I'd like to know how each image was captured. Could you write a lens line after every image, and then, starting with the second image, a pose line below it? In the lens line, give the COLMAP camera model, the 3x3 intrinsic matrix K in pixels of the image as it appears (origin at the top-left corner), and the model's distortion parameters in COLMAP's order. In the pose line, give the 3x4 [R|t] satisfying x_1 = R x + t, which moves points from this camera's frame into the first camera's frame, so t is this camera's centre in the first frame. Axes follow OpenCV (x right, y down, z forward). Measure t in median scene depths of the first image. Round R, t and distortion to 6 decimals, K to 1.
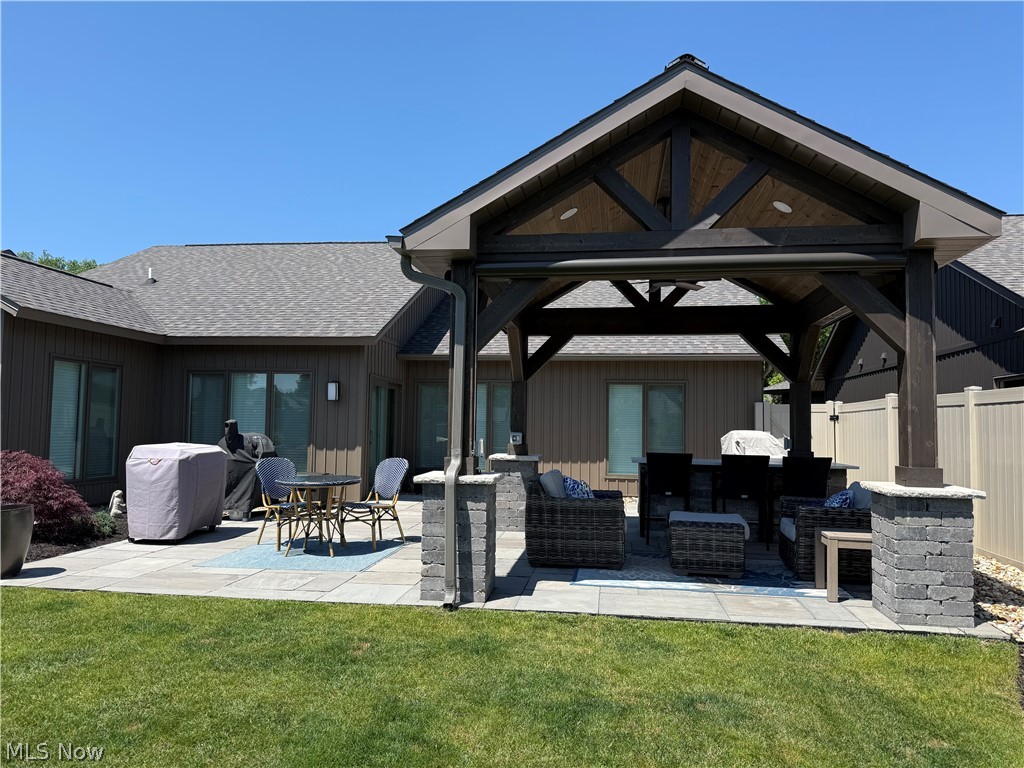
lens RADIAL K [[720.1, 0, 509.1], [0, 720.1, 390.6], [0, 0, 1]] dist [0.119768, -0.174473]
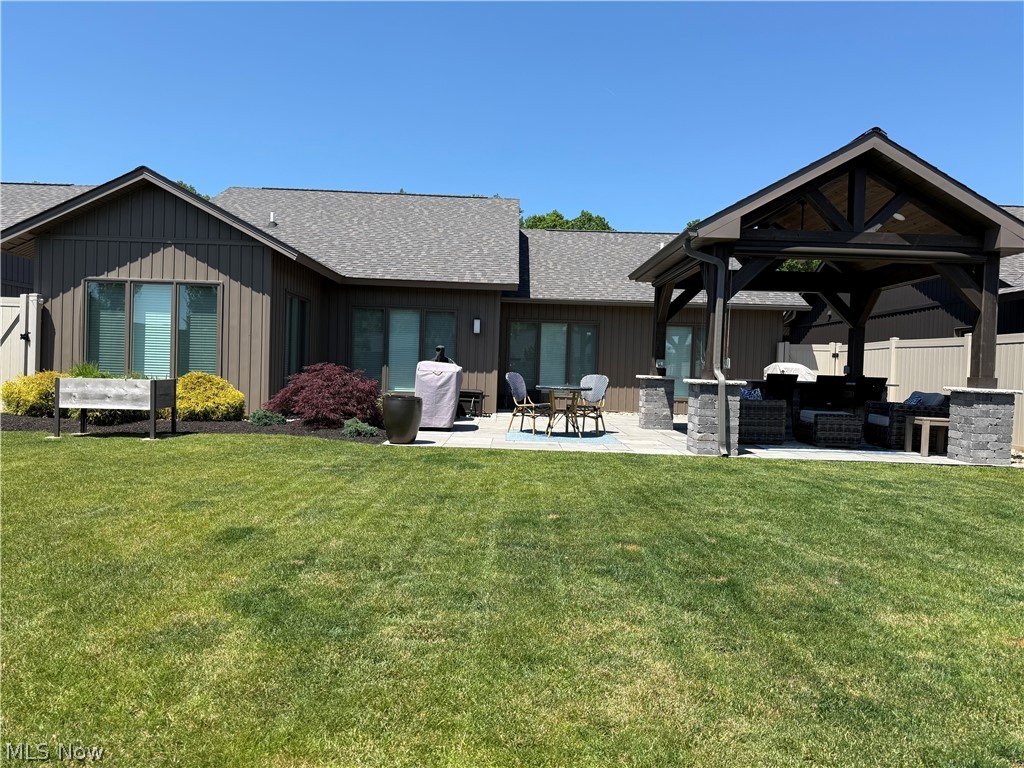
lens RADIAL K [[722.9, 0, 512.0], [0, 722.9, 384.0], [0, 0, 1]] dist [0.127234, -0.174302]
pose [[0.988505, 0.015198, 0.150420, -0.547382], [-0.026028, 0.997187, 0.070293, 0.016713], [-0.148928, -0.073400, 0.986120, -0.383929]]
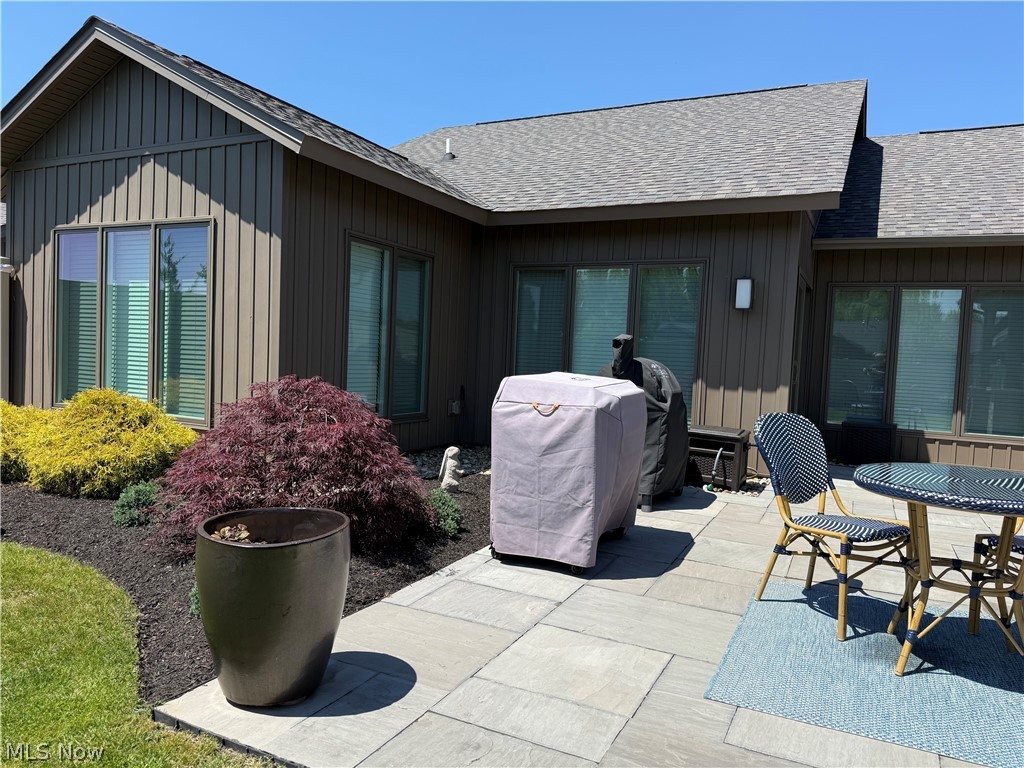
lens RADIAL K [[720.1, 0, 509.1], [0, 720.1, 390.6], [0, 0, 1]] dist [0.119768, -0.174473]
pose [[0.952250, 0.041392, -0.302501, -0.357301], [-0.012256, 0.995151, 0.097589, 0.035991], [0.305074, -0.089221, 0.948140, 0.524730]]
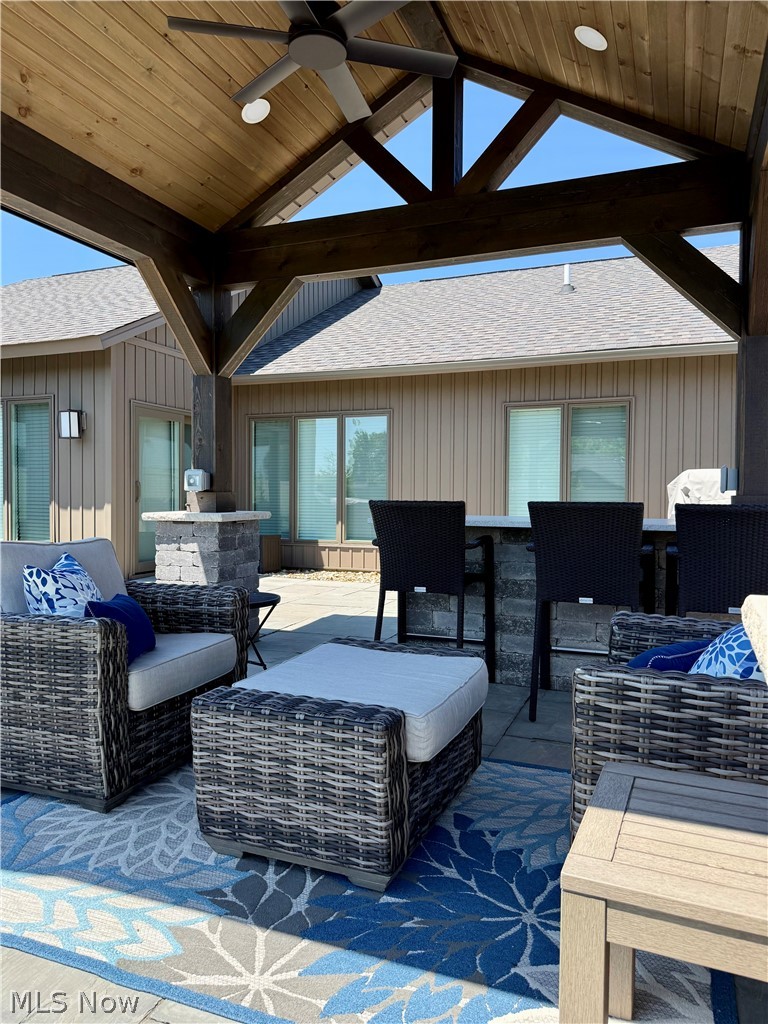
lens RADIAL K [[720.1, 0, 379.6], [0, 720.1, 510.6], [0, 0, 1]] dist [0.119768, -0.174473]
pose [[0.971200, -0.005728, -0.238197, 0.310802], [0.022651, 0.997403, 0.068369, 0.061962], [0.237187, -0.071795, 0.968807, 0.571708]]
